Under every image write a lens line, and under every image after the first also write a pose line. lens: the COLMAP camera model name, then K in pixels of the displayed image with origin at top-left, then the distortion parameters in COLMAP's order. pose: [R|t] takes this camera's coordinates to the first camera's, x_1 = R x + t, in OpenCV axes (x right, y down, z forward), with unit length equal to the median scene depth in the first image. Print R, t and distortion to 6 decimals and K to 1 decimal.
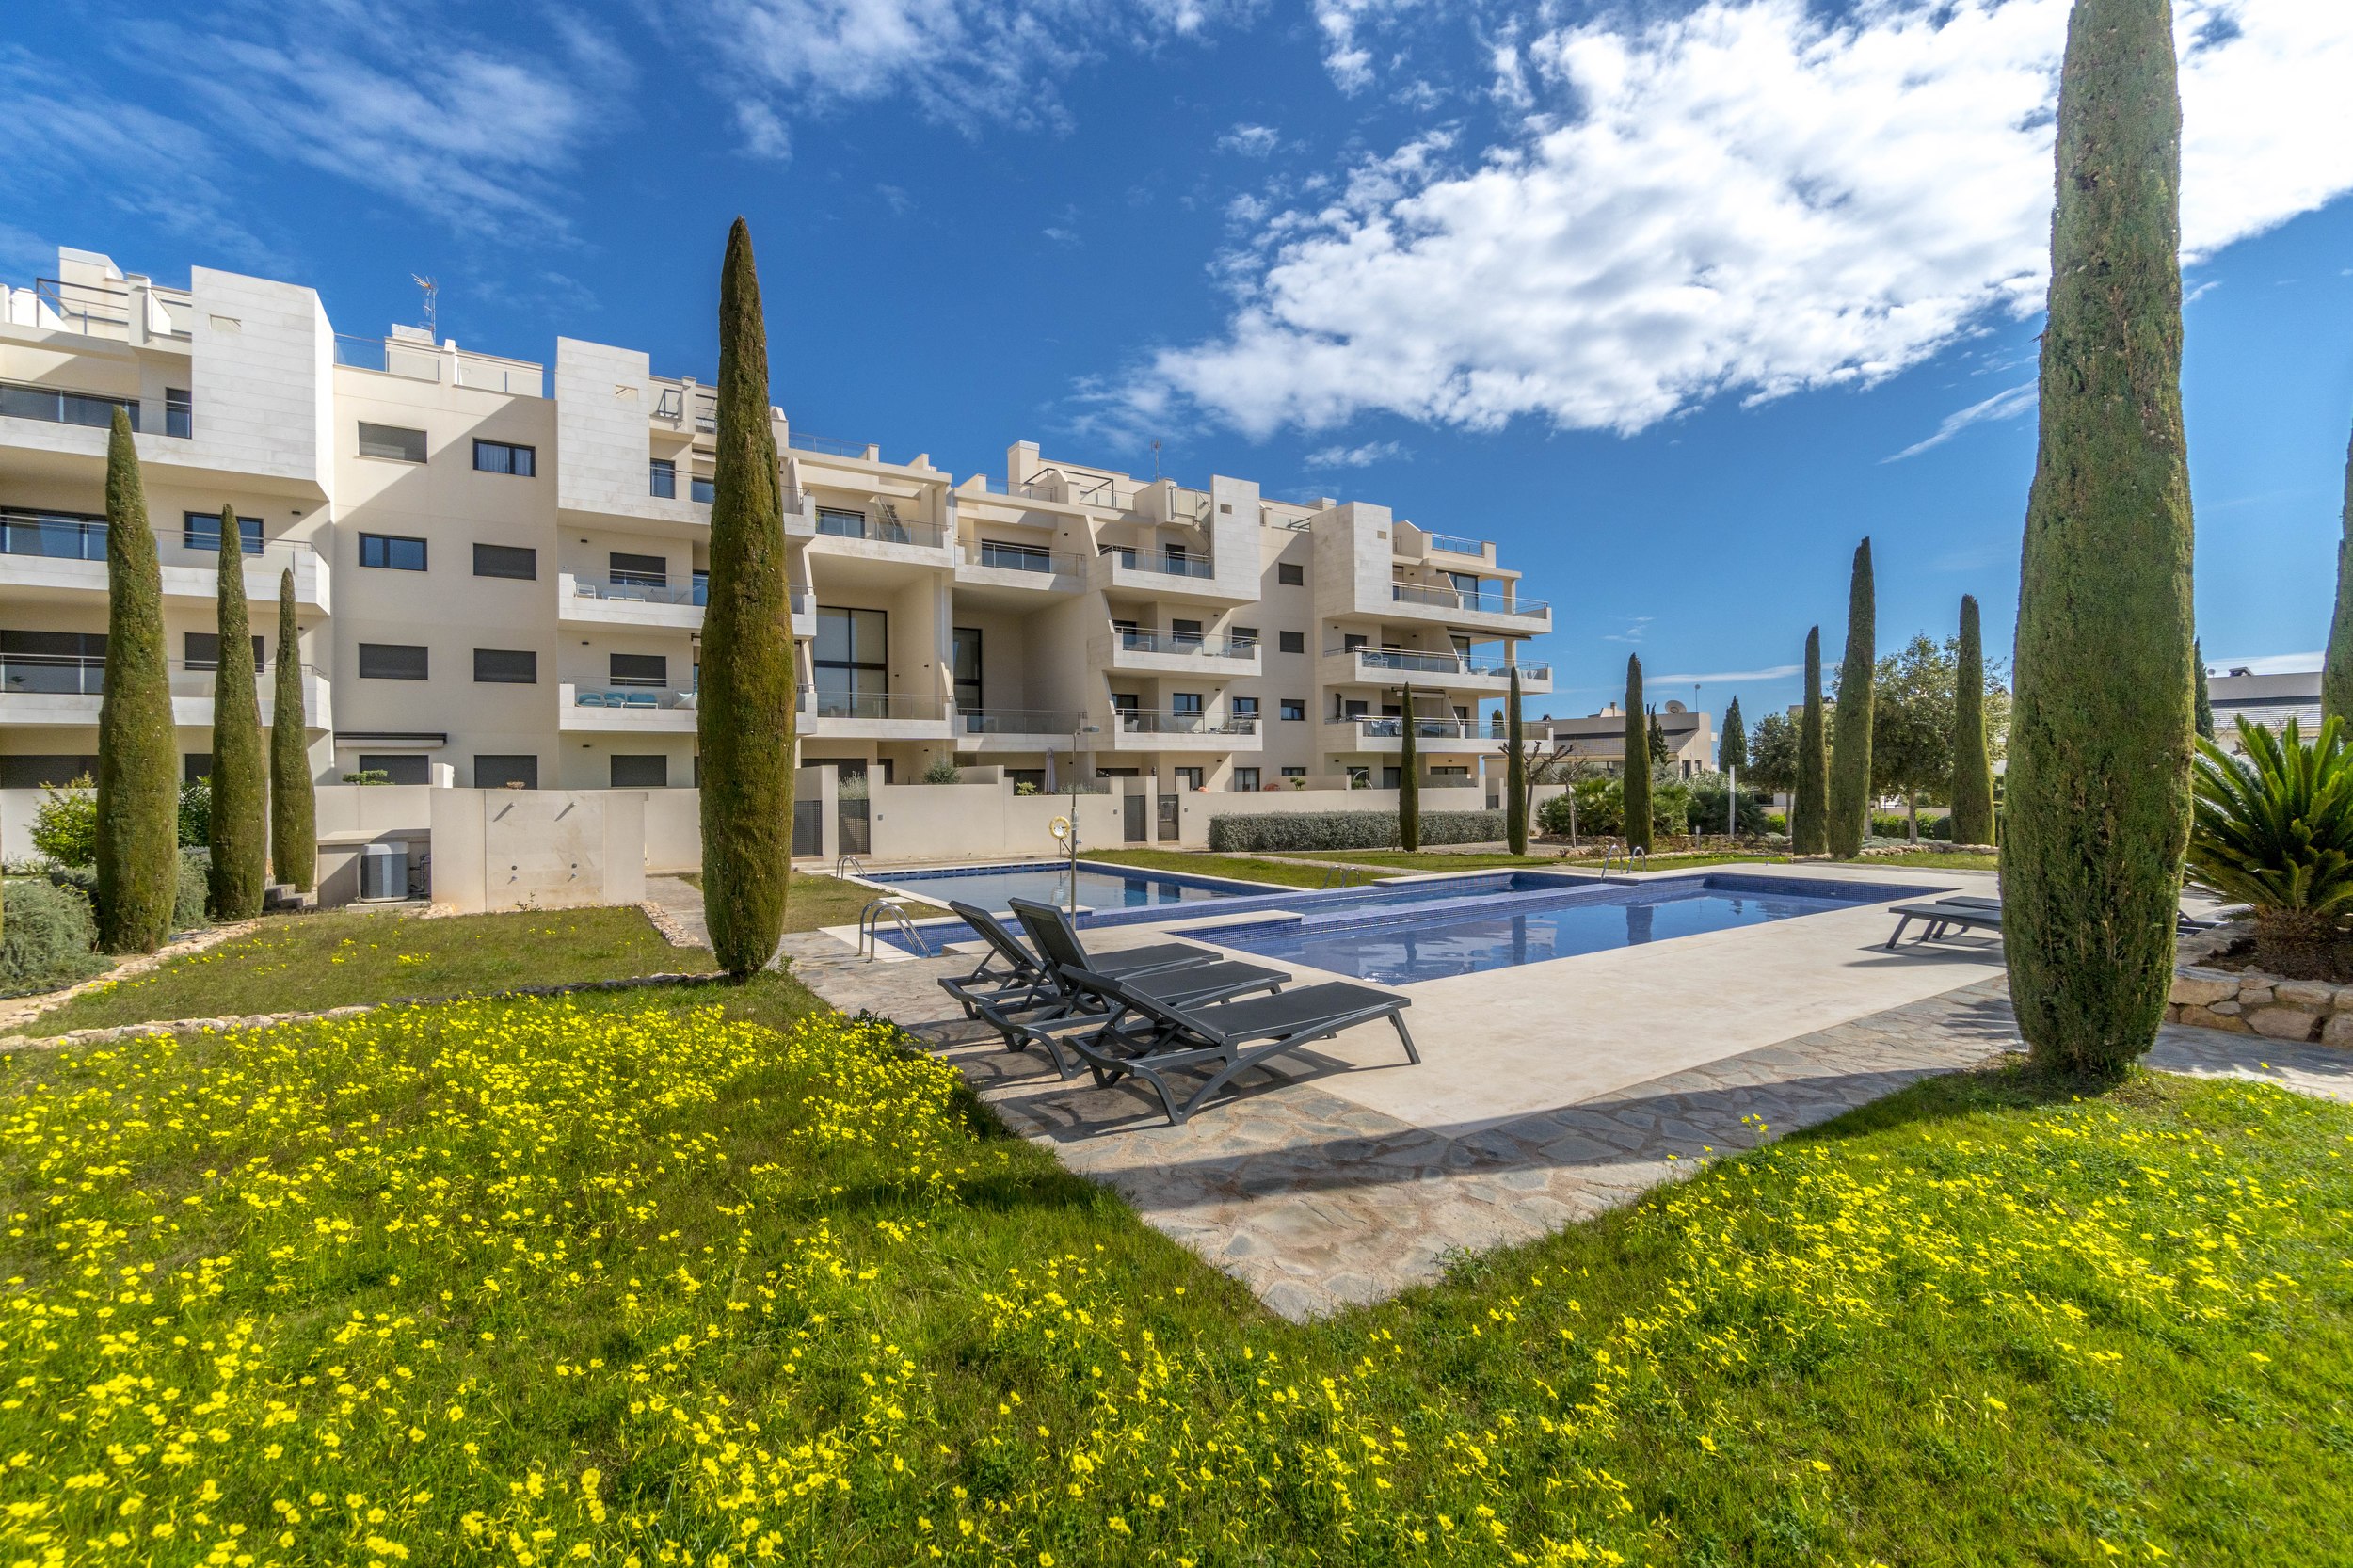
lens RADIAL K [[1014.3, 0, 1176.5], [0, 1014.3, 784.0], [0, 0, 1]] dist [0.000879, -0.002552]
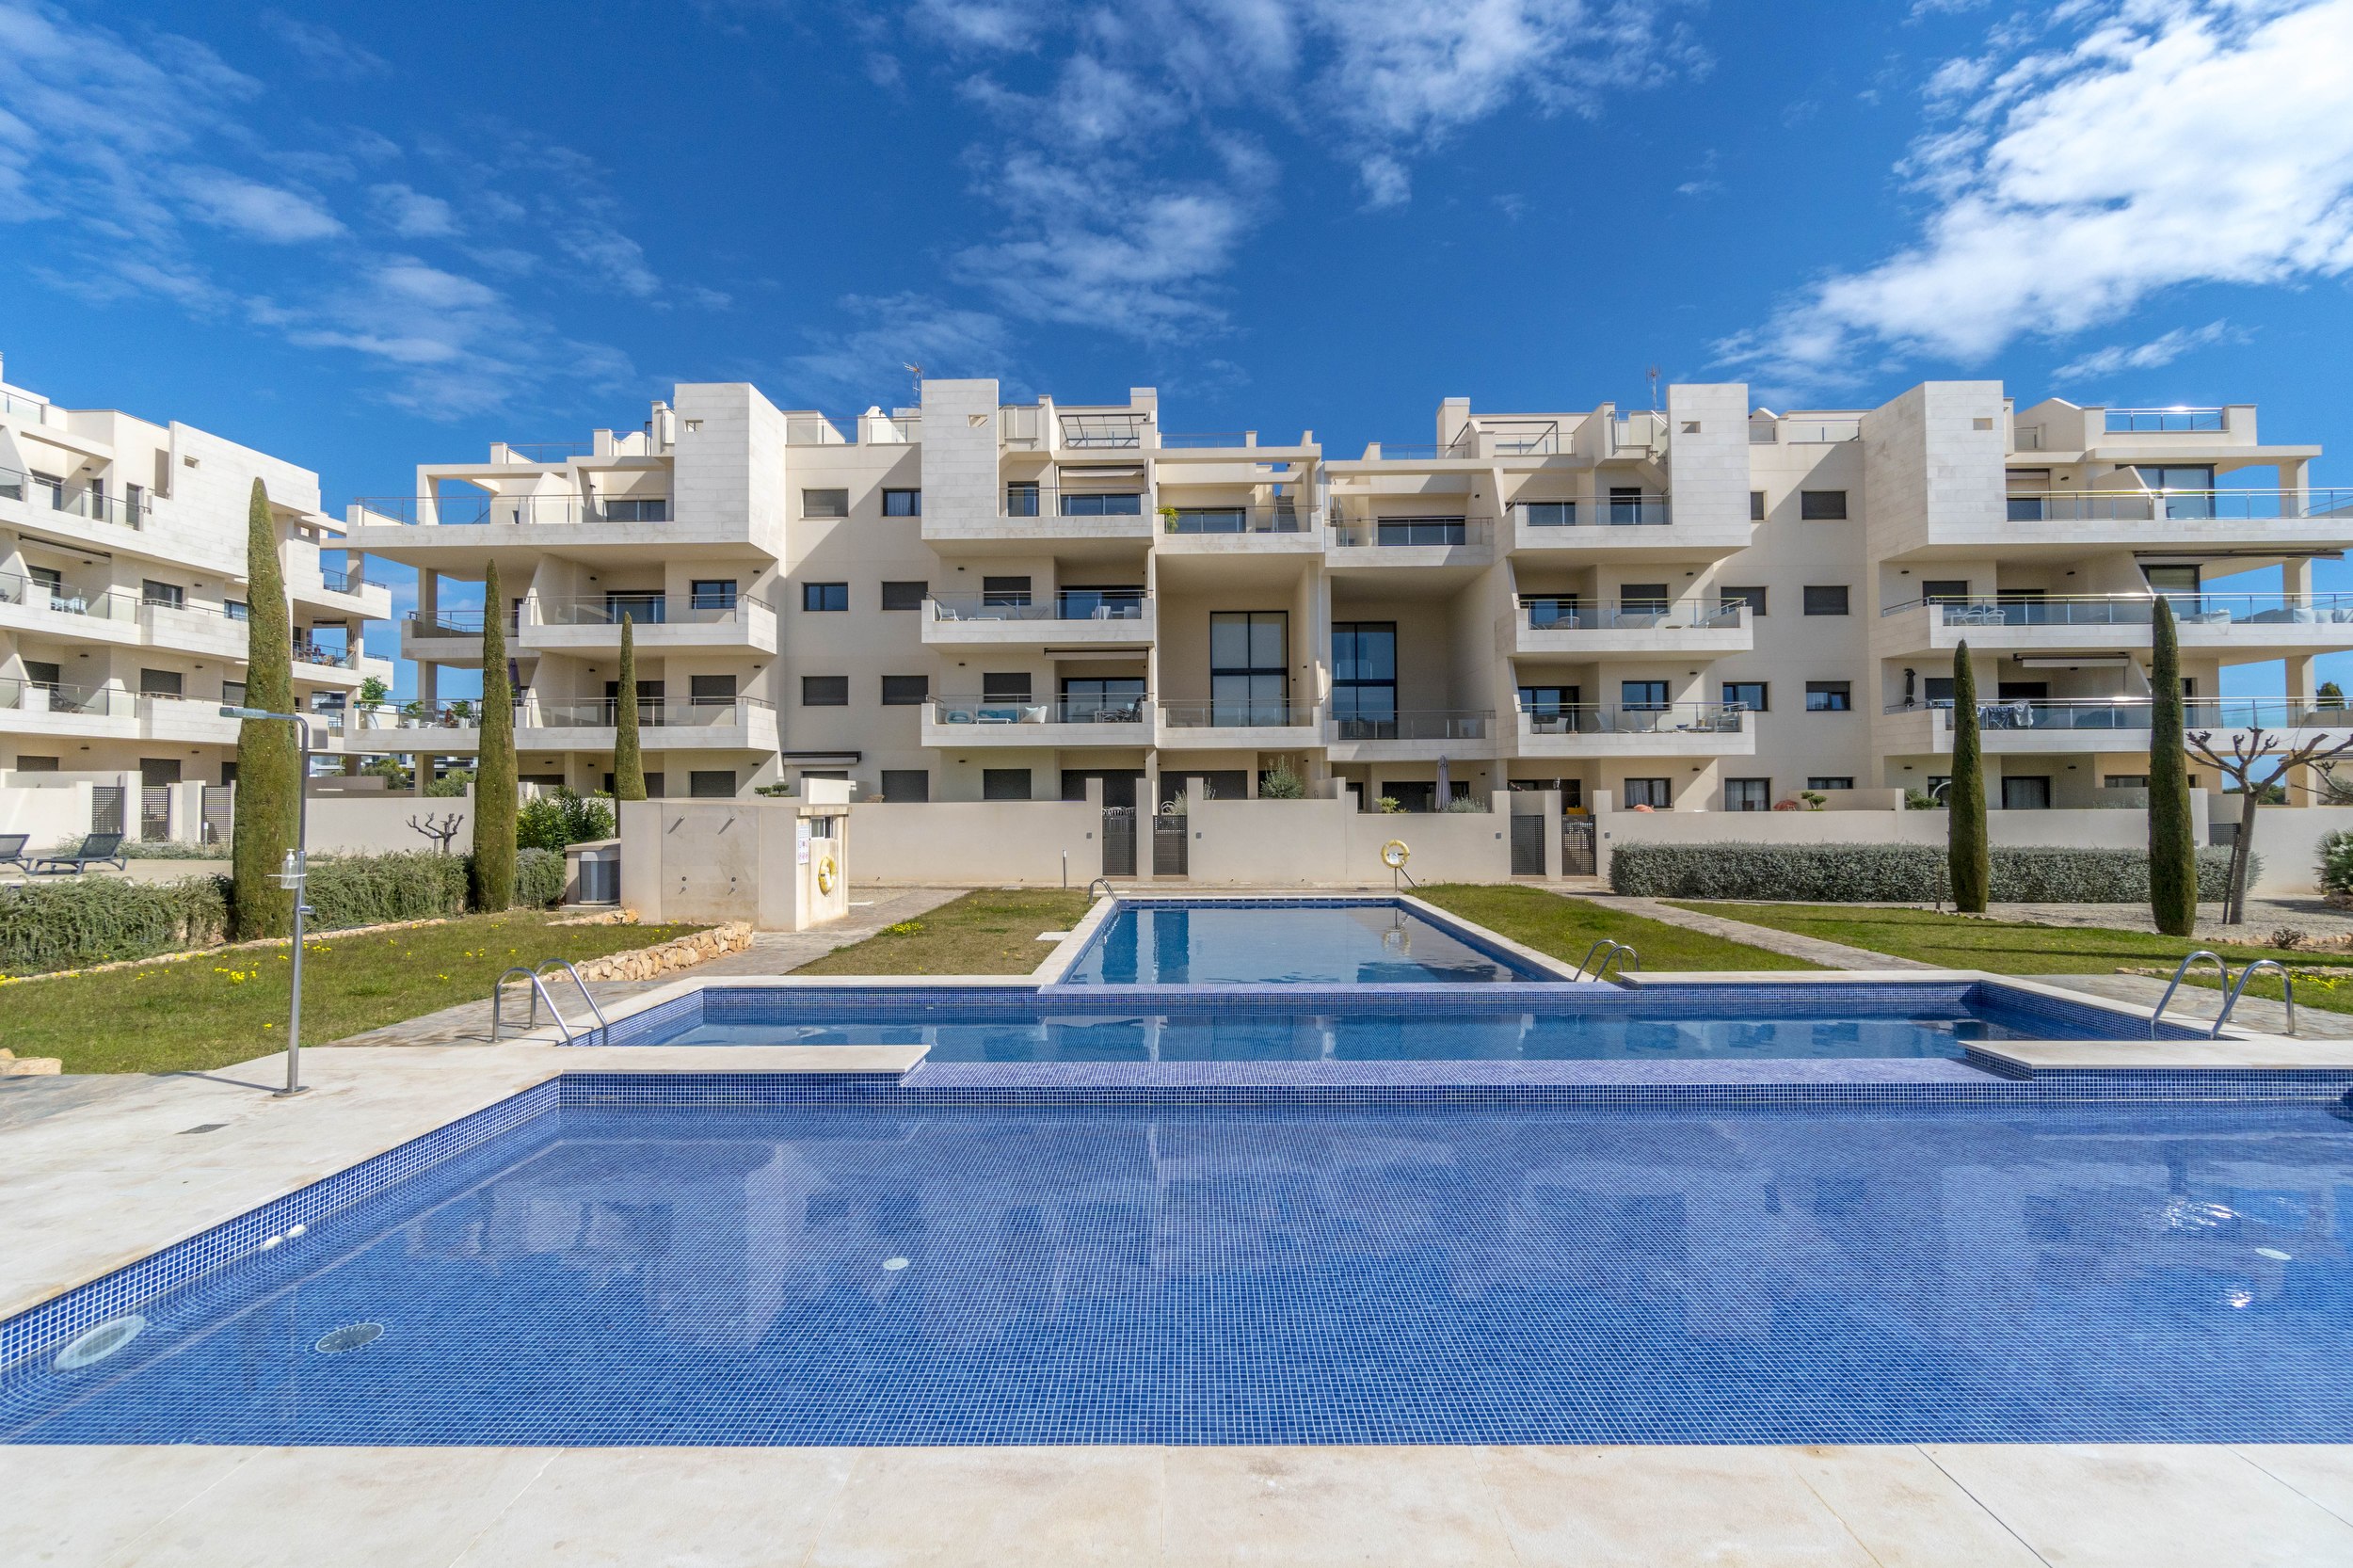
lens RADIAL K [[1014.7, 0, 1176.5], [0, 1014.7, 784.0], [0, 0, 1]] dist [-0.002113, 0.000568]
pose [[0.831487, -0.001856, -0.555541, 0.148051], [-0.004630, 0.999937, -0.010271, -0.002680], [0.555524, 0.011112, 0.831426, 0.184164]]
